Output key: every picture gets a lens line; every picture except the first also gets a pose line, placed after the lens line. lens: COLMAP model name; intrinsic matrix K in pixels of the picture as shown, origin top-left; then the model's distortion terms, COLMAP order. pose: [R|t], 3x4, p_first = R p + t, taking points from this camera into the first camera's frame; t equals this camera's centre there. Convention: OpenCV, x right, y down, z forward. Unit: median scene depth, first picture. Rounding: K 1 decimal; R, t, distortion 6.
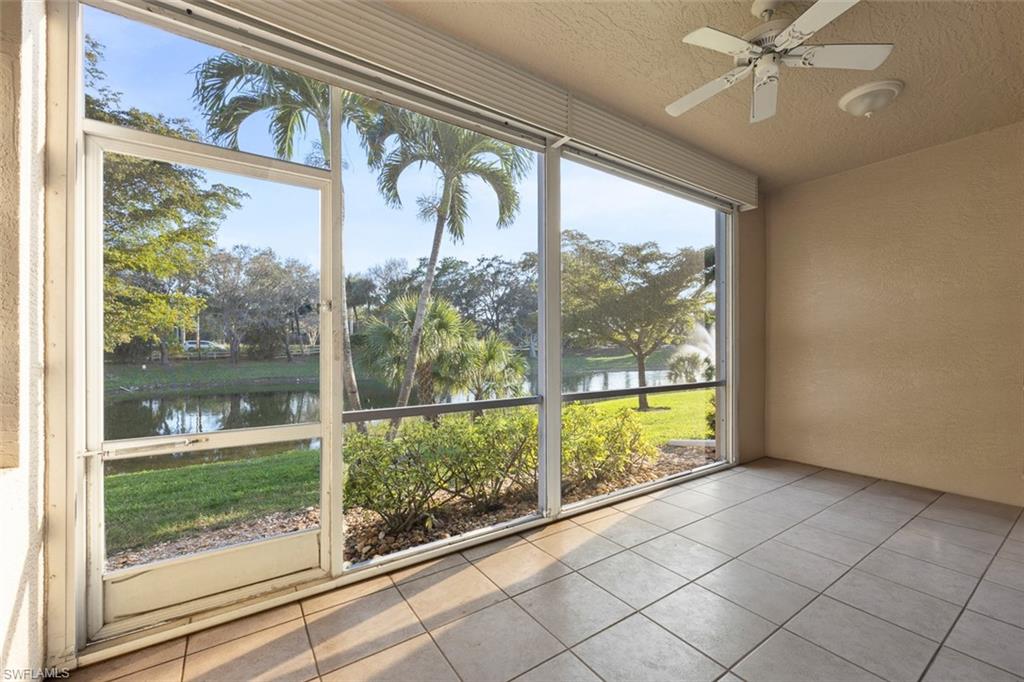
lens RADIAL K [[419.1, 0, 518.2], [0, 419.1, 345.3], [0, 0, 1]] dist [-0.000216, 0.000065]
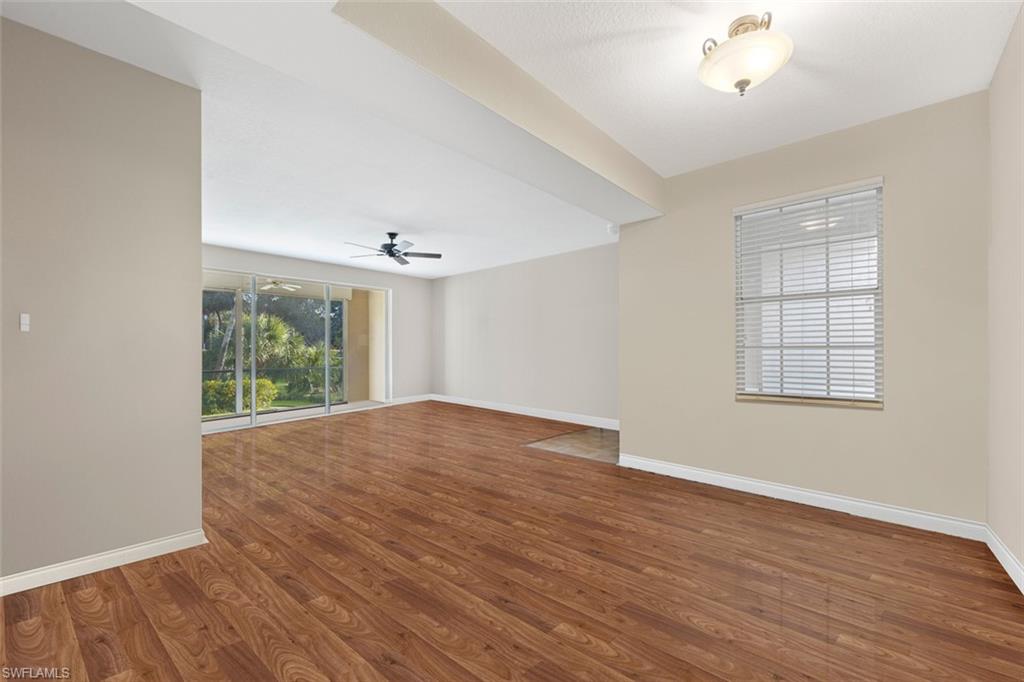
lens RADIAL K [[419.1, 0, 518.2], [0, 419.1, 345.3], [0, 0, 1]] dist [-0.000216, 0.000065]
pose [[0.972387, -0.004333, 0.233332, 0.280617], [0.006218, 0.999954, -0.007342, -0.004547], [-0.233289, 0.008590, 0.972369, -0.527788]]
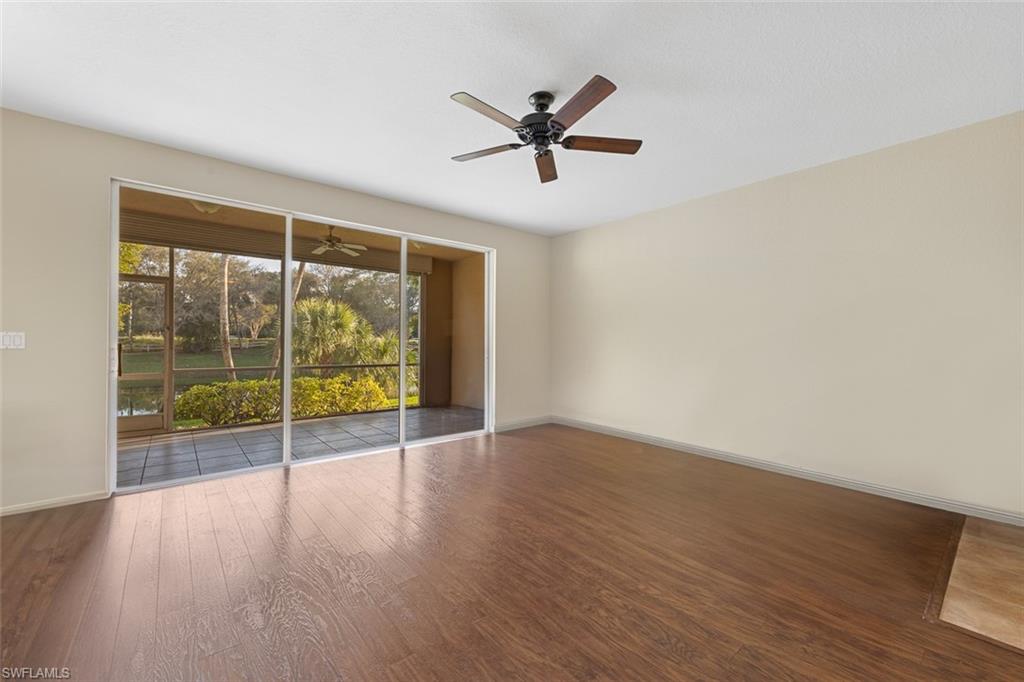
lens RADIAL K [[419.1, 0, 518.2], [0, 419.1, 345.3], [0, 0, 1]] dist [-0.000216, 0.000065]
pose [[0.995515, 0.007833, 0.094282, 0.231928], [-0.008907, 0.999900, 0.010975, -0.006024], [-0.094186, -0.011766, 0.995485, -0.302773]]
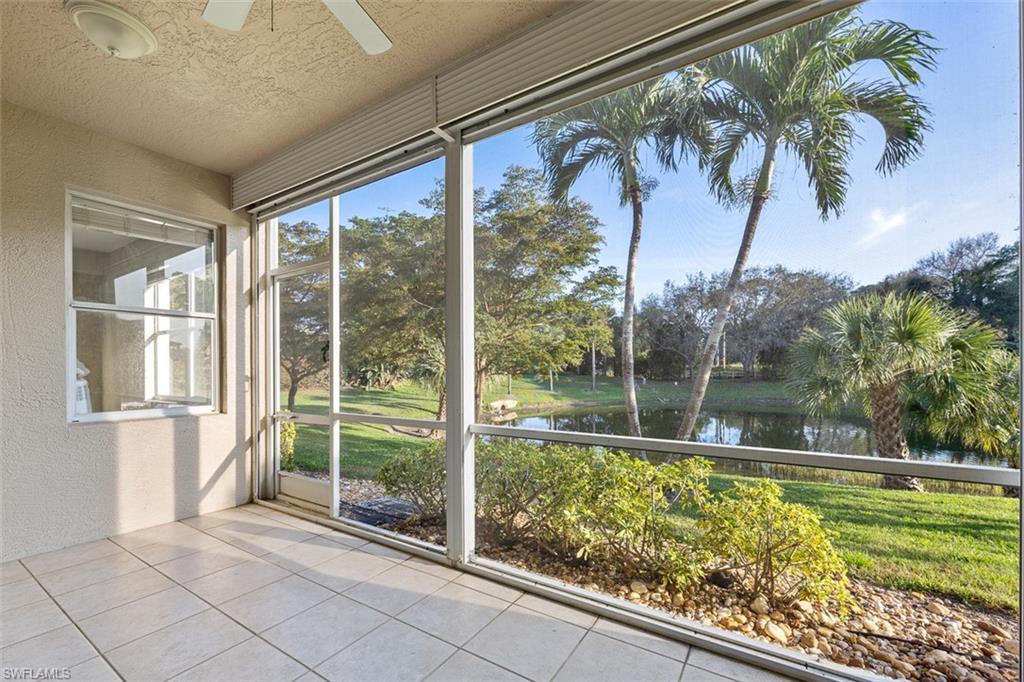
lens RADIAL K [[427.2, 0, 514.3], [0, 427.2, 366.9], [0, 0, 1]] dist [-0.001176, -0.000143]
pose [[0.388176, -0.001839, -0.921584, 0.203829], [0.005660, 0.999984, 0.000388, 0.000281], [0.921568, -0.005367, 0.388180, 0.163342]]
